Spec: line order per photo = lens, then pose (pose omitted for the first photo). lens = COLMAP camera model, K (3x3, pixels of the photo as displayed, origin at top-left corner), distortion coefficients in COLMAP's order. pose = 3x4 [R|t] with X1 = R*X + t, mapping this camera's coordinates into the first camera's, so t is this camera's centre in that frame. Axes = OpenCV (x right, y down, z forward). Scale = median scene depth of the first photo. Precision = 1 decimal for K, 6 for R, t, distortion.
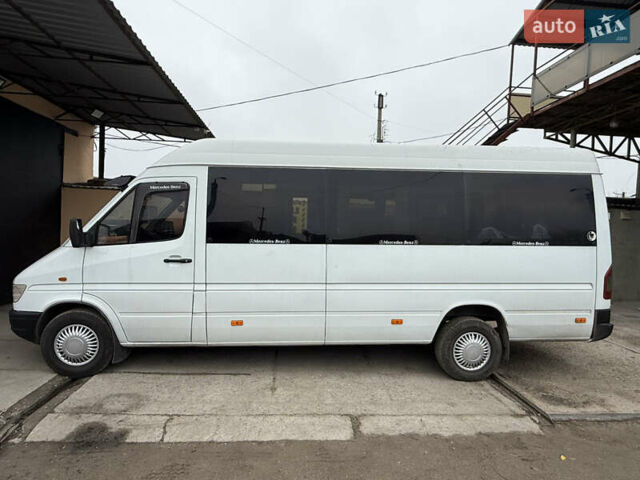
lens RADIAL K [[378.1, 0, 322.5], [0, 378.1, 246.5], [0, 0, 1]] dist [0.001785, -0.000990]
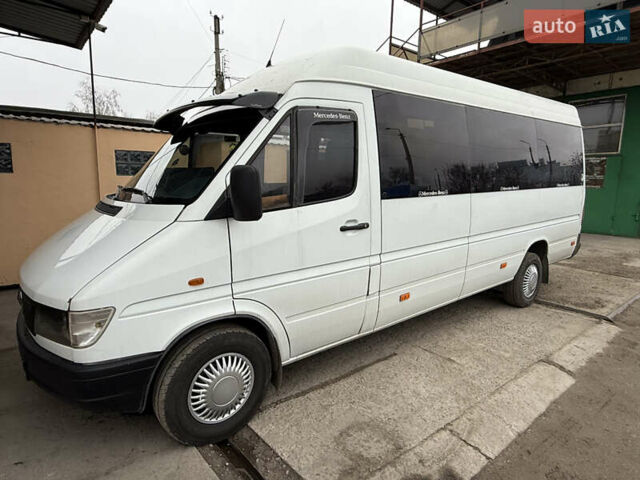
lens RADIAL K [[378.1, 0, 319.5], [0, 378.1, 246.2], [0, 0, 1]] dist [0.001785, -0.000990]
pose [[0.822343, -0.123076, 0.555521, -0.827418], [0.043296, 0.987030, 0.154585, -0.038339], [-0.567342, -0.103070, 0.817006, 0.464598]]
